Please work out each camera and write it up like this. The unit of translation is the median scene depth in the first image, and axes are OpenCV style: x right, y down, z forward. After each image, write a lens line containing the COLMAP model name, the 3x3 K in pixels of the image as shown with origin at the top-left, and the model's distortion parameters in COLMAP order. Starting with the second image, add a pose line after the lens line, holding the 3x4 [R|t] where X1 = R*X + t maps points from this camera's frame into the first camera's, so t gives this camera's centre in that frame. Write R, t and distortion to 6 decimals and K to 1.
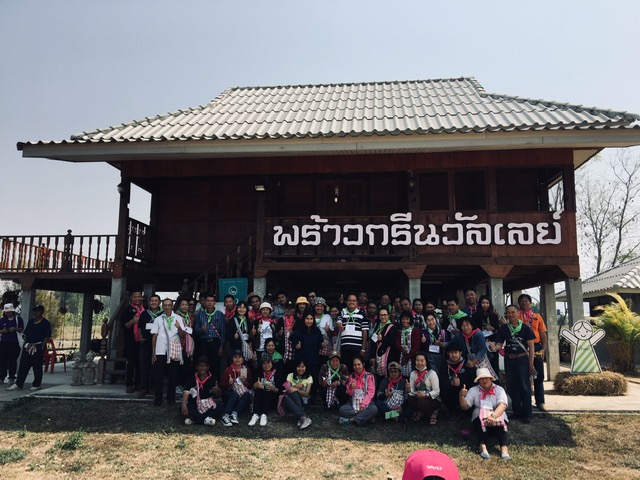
lens RADIAL K [[543.2, 0, 320.0], [0, 543.2, 240.0], [0, 0, 1]] dist [0.086799, -0.140485]
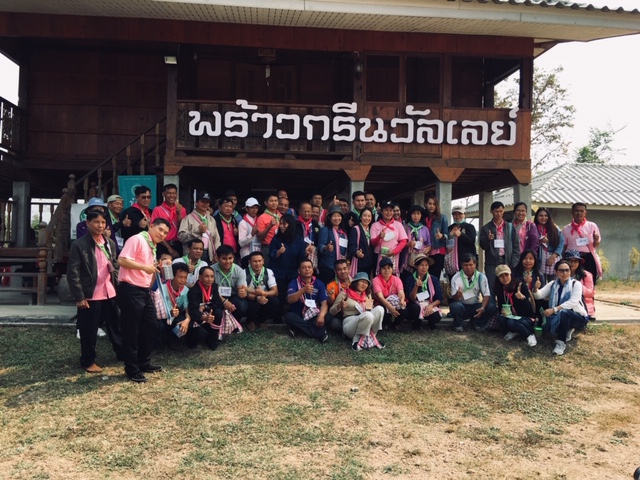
lens RADIAL K [[543.2, 0, 320.0], [0, 543.2, 240.0], [0, 0, 1]] dist [0.086799, -0.140485]
pose [[0.978382, 0.005295, 0.206739, -0.063716], [-0.035027, 0.989472, 0.140422, 0.043873], [-0.203819, -0.144627, 0.968267, 0.155194]]
